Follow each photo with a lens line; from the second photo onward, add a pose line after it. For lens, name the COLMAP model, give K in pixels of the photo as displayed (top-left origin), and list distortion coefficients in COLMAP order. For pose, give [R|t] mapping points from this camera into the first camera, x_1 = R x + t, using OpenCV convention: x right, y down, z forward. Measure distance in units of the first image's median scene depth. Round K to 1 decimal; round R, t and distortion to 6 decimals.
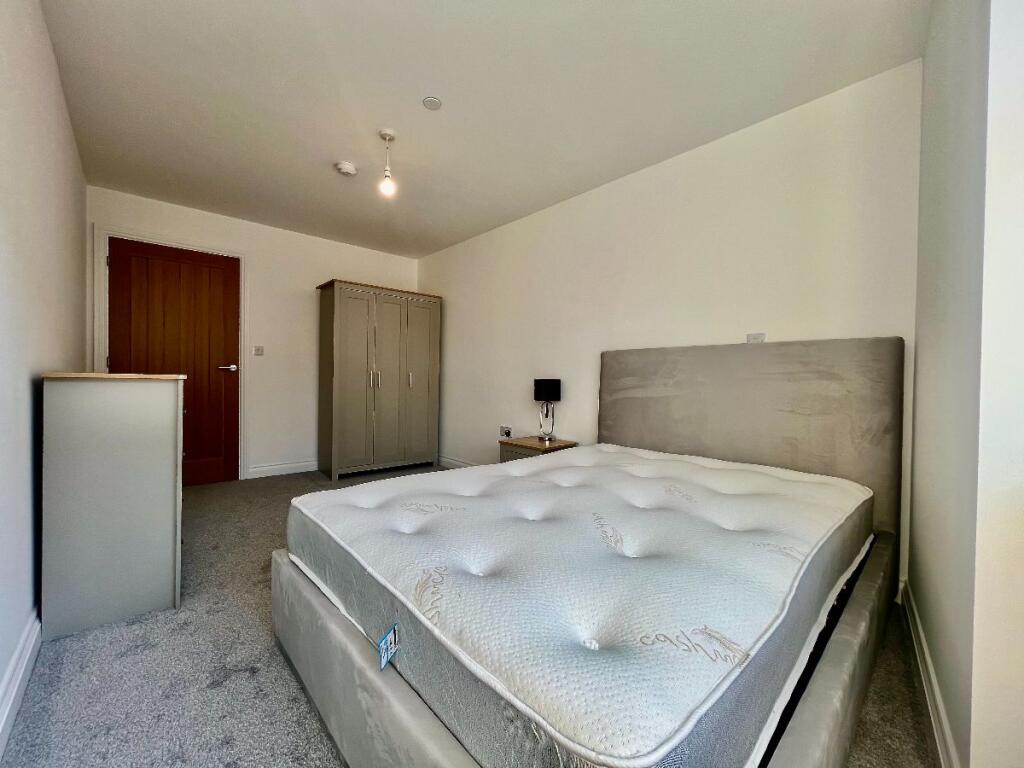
lens RADIAL K [[415.6, 0, 508.5], [0, 415.6, 382.8], [0, 0, 1]] dist [-0.002474, -0.000245]
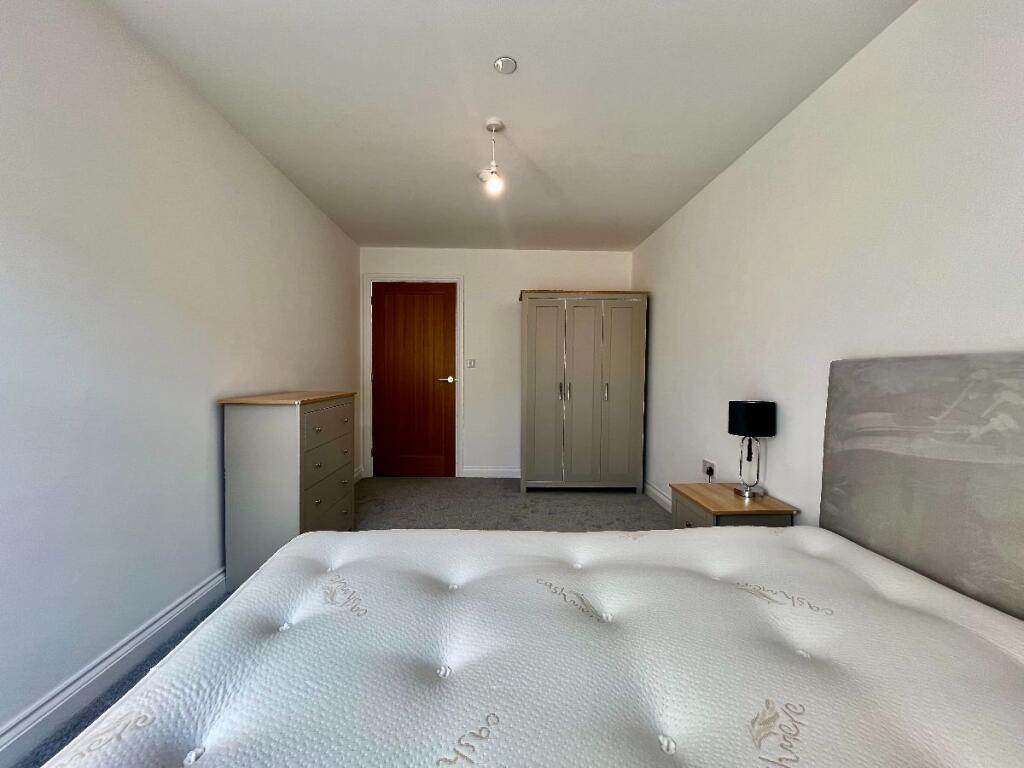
lens RADIAL K [[415.6, 0, 509.8], [0, 415.6, 383.4], [0, 0, 1]] dist [-0.002474, -0.000245]
pose [[0.758199, 0.011625, -0.651920, 0.240096], [-0.003721, 0.999902, 0.013501, -0.046935], [0.652013, -0.007811, 0.758168, 0.267592]]
